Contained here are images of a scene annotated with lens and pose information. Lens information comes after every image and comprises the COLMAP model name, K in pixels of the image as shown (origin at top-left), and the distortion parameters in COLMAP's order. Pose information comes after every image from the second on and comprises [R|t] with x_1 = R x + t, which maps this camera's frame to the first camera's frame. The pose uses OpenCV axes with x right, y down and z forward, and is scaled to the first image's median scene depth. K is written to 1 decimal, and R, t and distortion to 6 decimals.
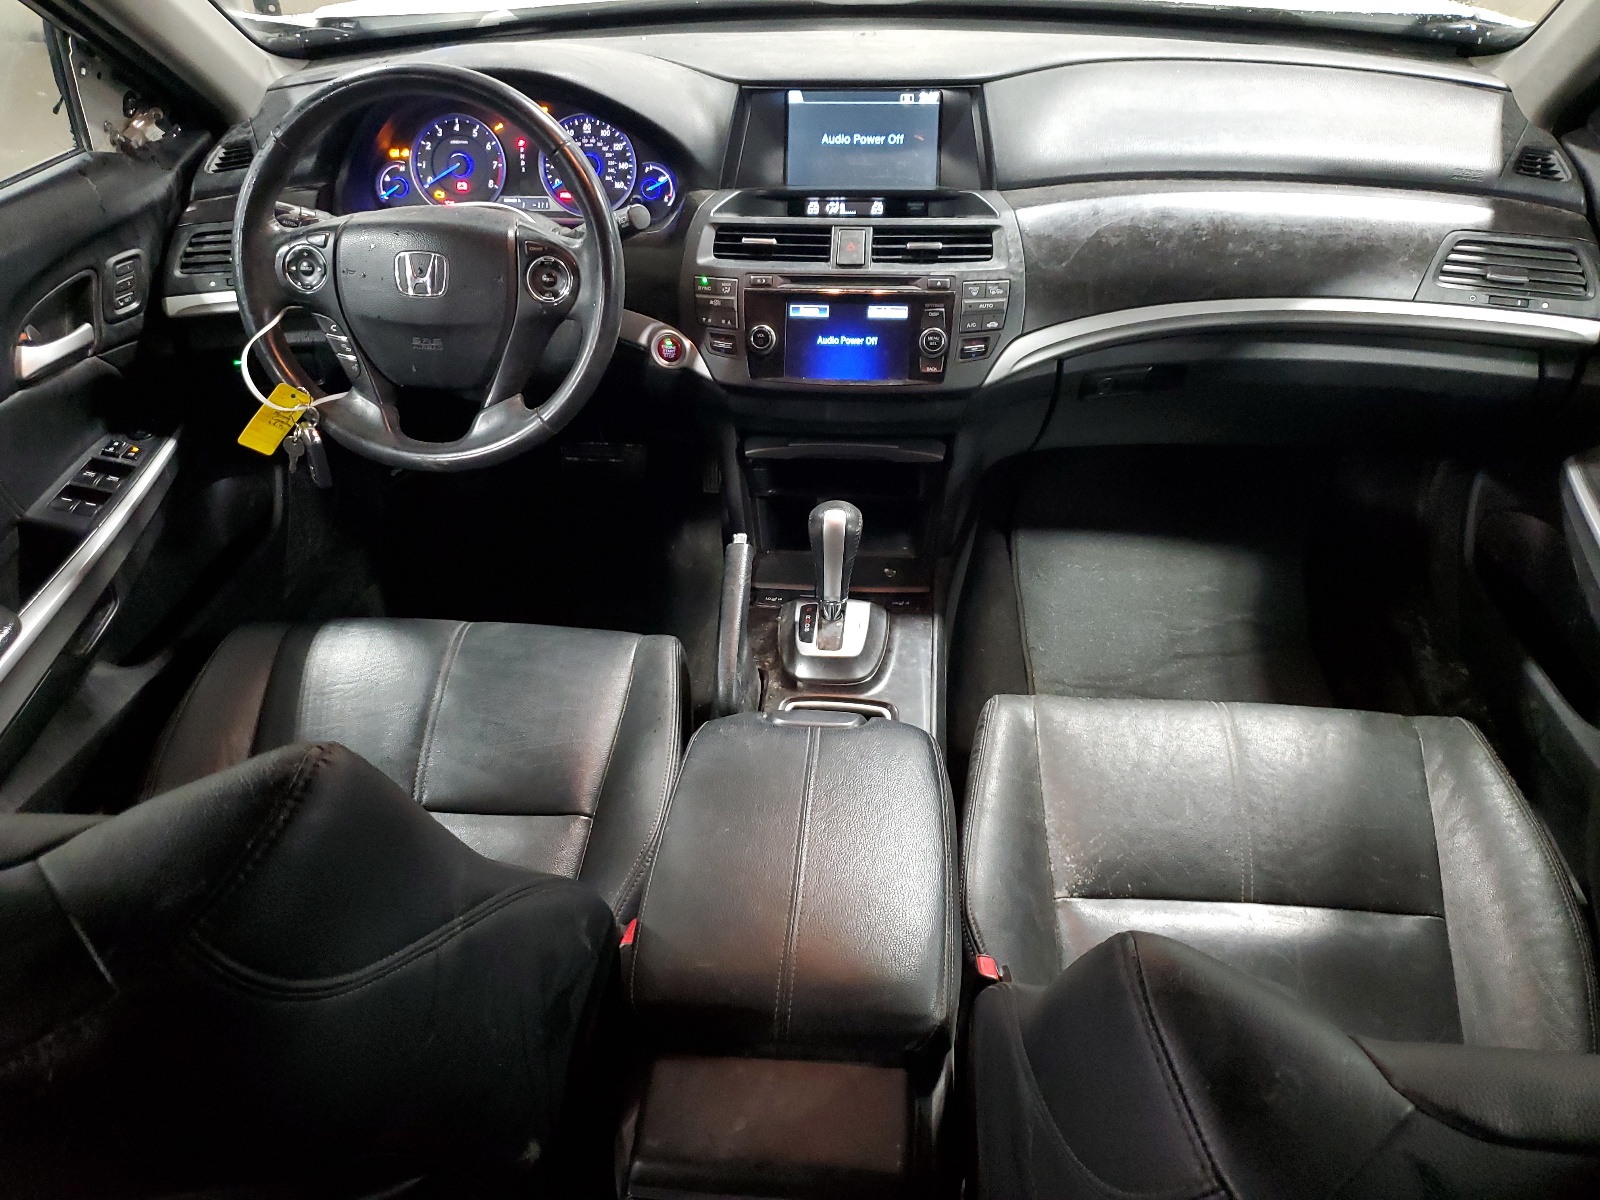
lens RADIAL K [[1213.7, 0, 793.7], [0, 1213.7, 600.6], [0, 0, 1]] dist [0.003553, -0.001206]
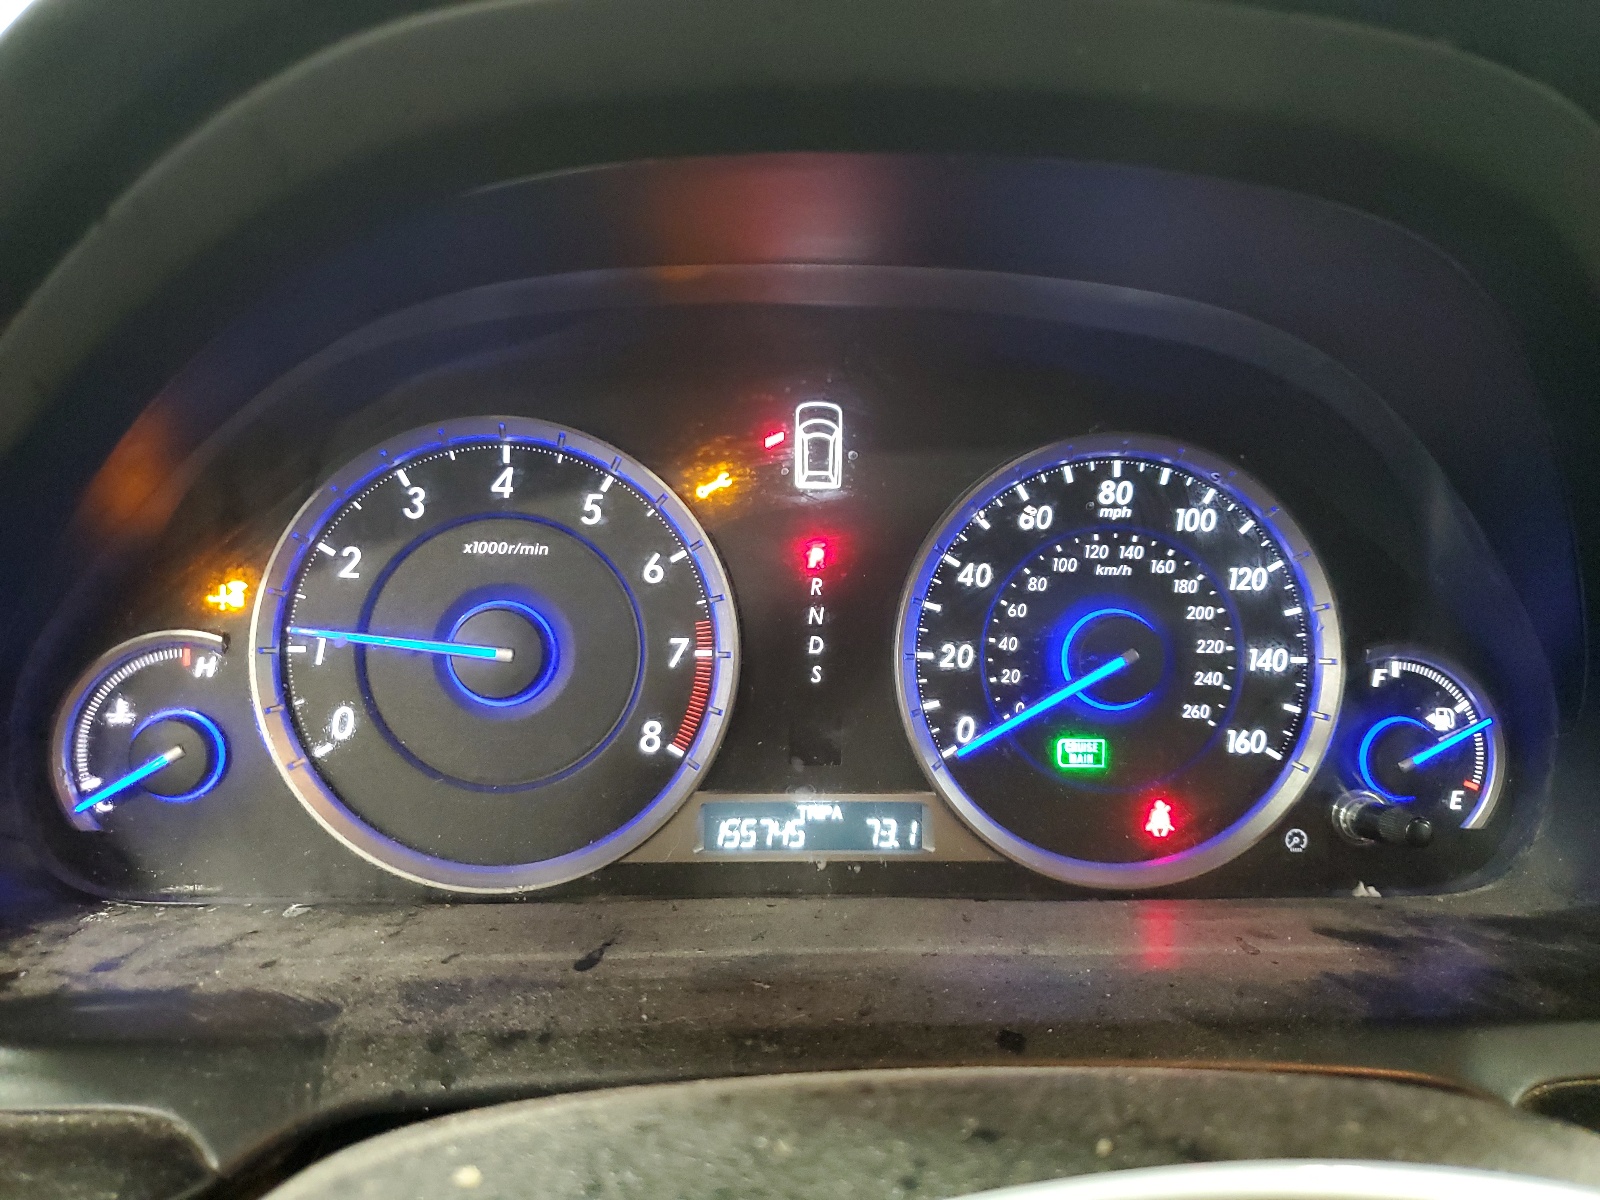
lens RADIAL K [[1213.7, 0, 803.6], [0, 1213.7, 604.2], [0, 0, 1]] dist [0.003553, -0.001206]
pose [[0.988757, 0.010170, 0.149182, -0.256973], [0.040143, 0.943004, -0.330352, -0.297678], [-0.144039, 0.332627, 0.931994, 0.802176]]
